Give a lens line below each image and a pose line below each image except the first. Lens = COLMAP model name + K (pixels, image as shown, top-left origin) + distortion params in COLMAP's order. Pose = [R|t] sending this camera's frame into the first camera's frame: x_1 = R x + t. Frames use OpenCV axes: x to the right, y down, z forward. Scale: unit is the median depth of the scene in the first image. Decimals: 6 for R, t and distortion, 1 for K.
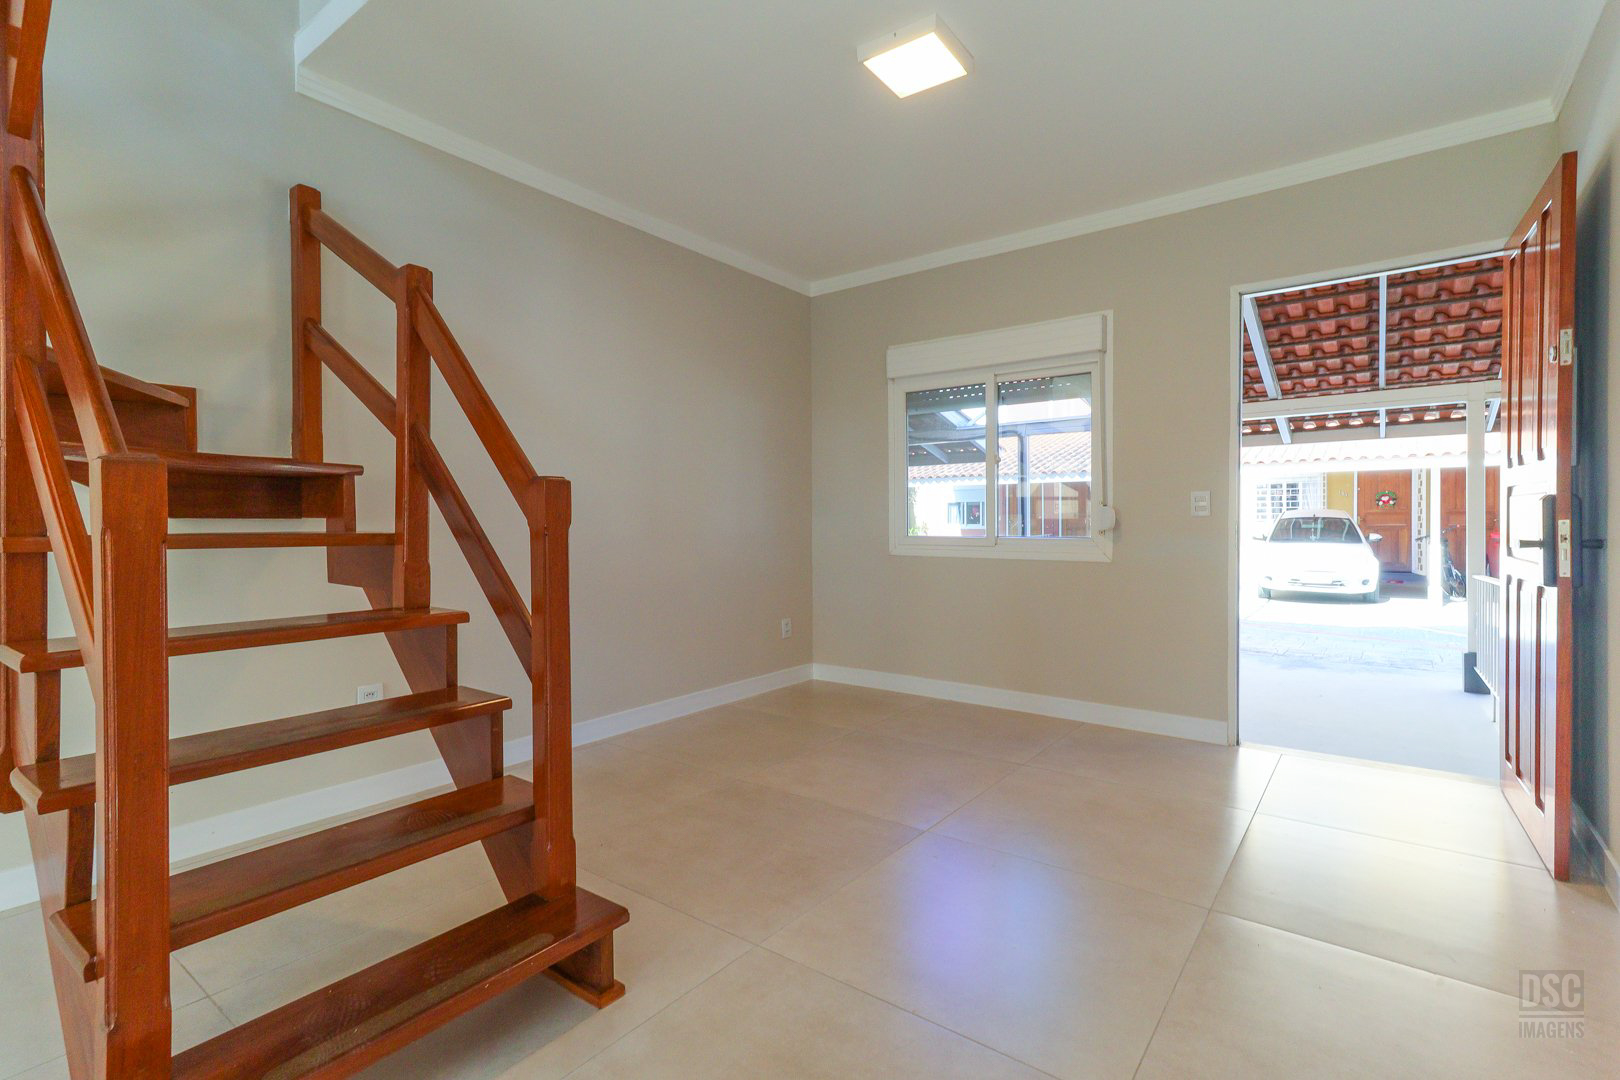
lens RADIAL K [[728.7, 0, 807.2], [0, 728.7, 521.9], [0, 0, 1]] dist [0.003920, 0.000383]
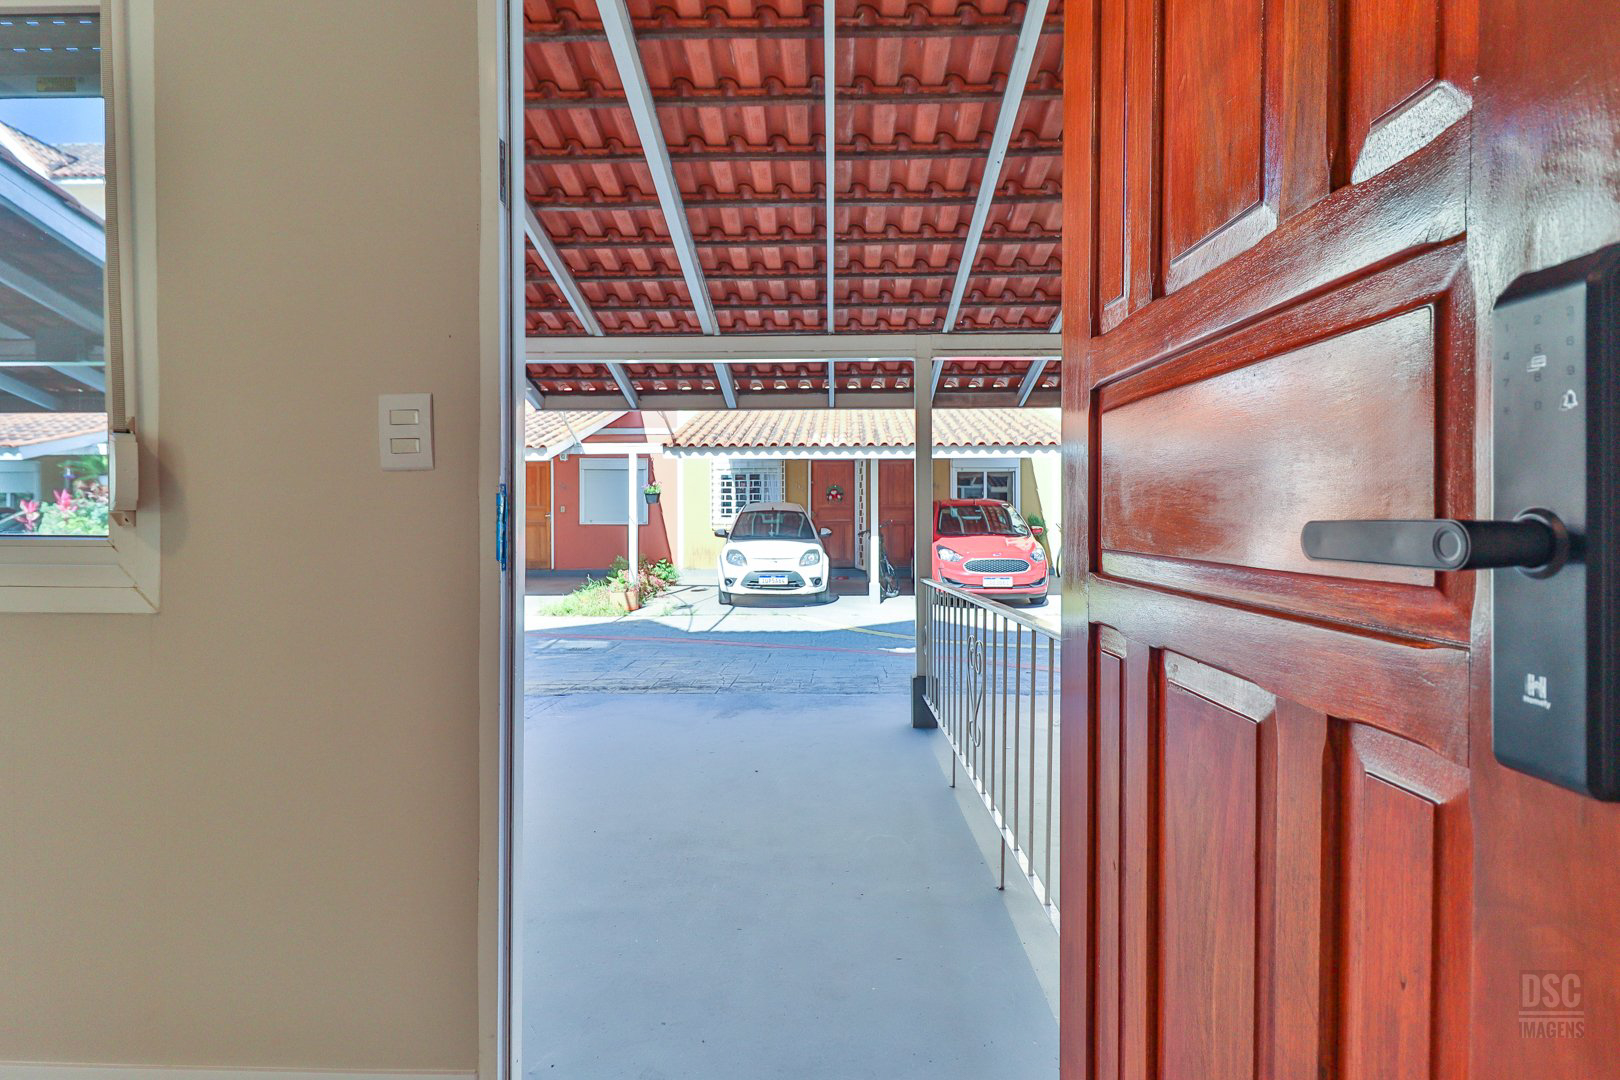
lens RADIAL K [[728.7, 0, 807.2], [0, 728.7, 521.9], [0, 0, 1]] dist [0.003920, 0.000383]
pose [[0.807545, -0.000785, 0.589805, 0.303796], [0.000306, 1.000000, 0.000911, 0.009909], [-0.589806, -0.000555, 0.807545, 0.381825]]
